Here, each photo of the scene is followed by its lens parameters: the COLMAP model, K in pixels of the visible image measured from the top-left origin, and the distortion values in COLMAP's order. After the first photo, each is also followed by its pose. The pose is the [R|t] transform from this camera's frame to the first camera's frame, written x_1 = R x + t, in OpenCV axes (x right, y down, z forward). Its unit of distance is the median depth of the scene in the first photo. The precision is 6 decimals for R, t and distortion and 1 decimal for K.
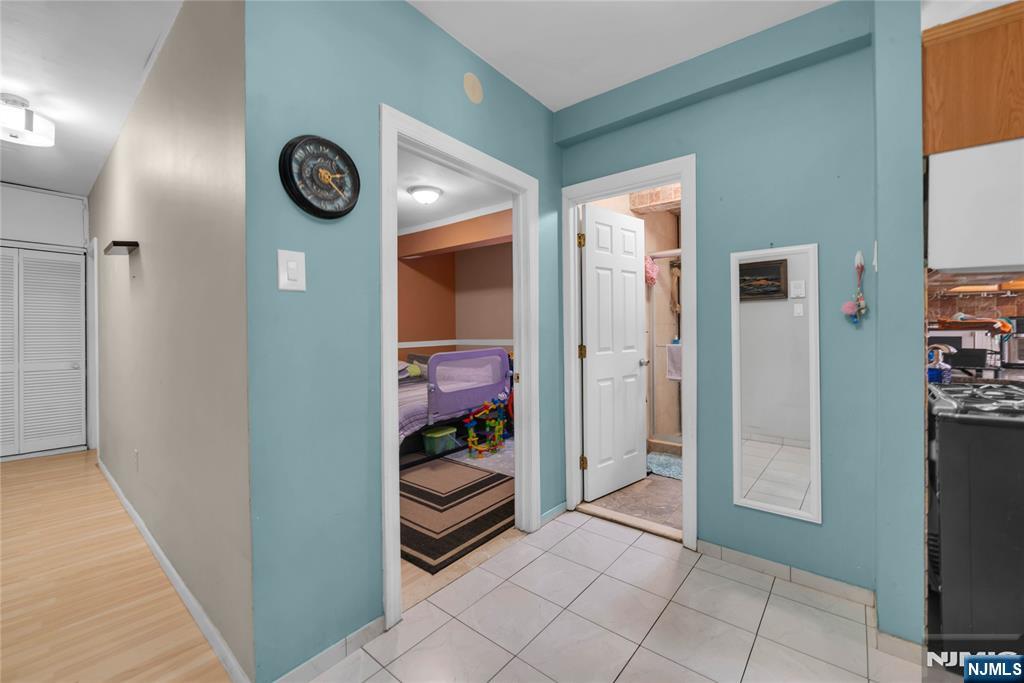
lens RADIAL K [[413.5, 0, 511.8], [0, 413.5, 330.4], [0, 0, 1]] dist [-0.000128, -0.000141]
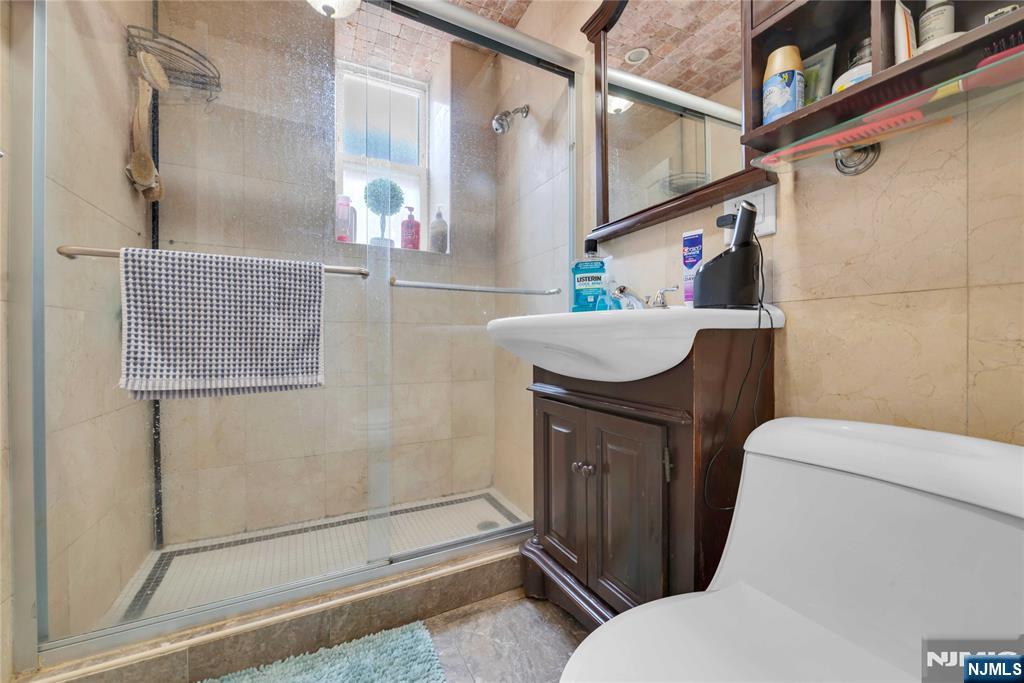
lens RADIAL K [[413.5, 0, 514.9], [0, 413.5, 340.9], [0, 0, 1]] dist [-0.000128, -0.000141]
pose [[0.399158, 0.008578, 0.916842, 0.390939], [0.005354, 0.999917, -0.011686, 0.143854], [-0.916867, 0.009573, 0.399079, 1.100058]]
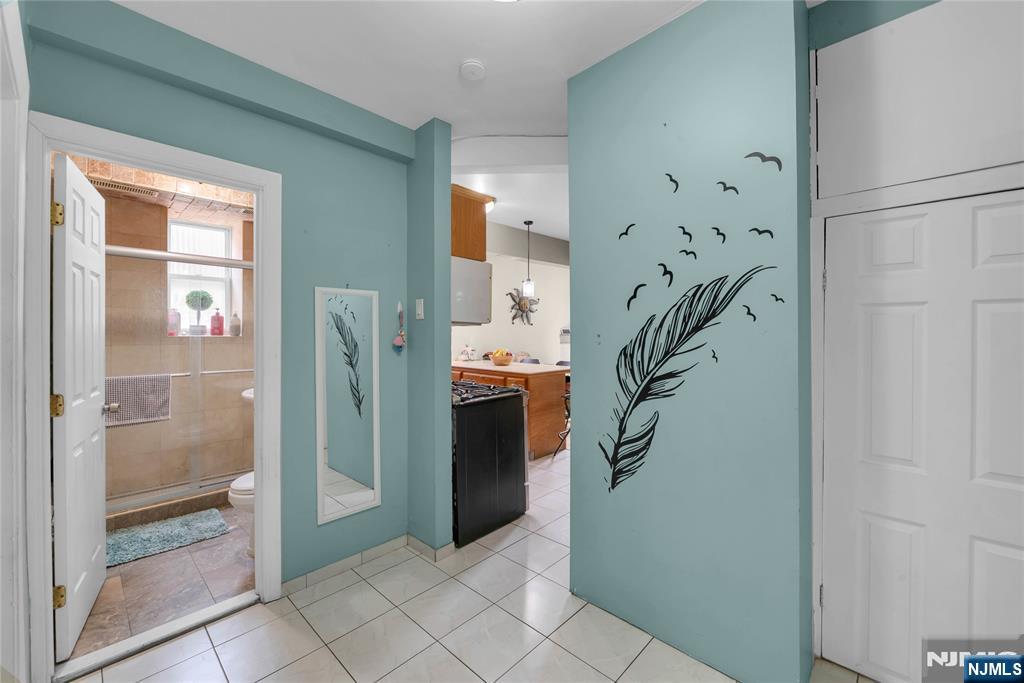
lens RADIAL K [[413.5, 0, 516.0], [0, 413.5, 335.7], [0, 0, 1]] dist [-0.000128, -0.000141]
pose [[0.068302, 0.007523, 0.997636, -0.425680], [0.005498, 0.999954, -0.007917, -0.045517], [-0.997650, 0.006026, 0.068257, 0.373590]]
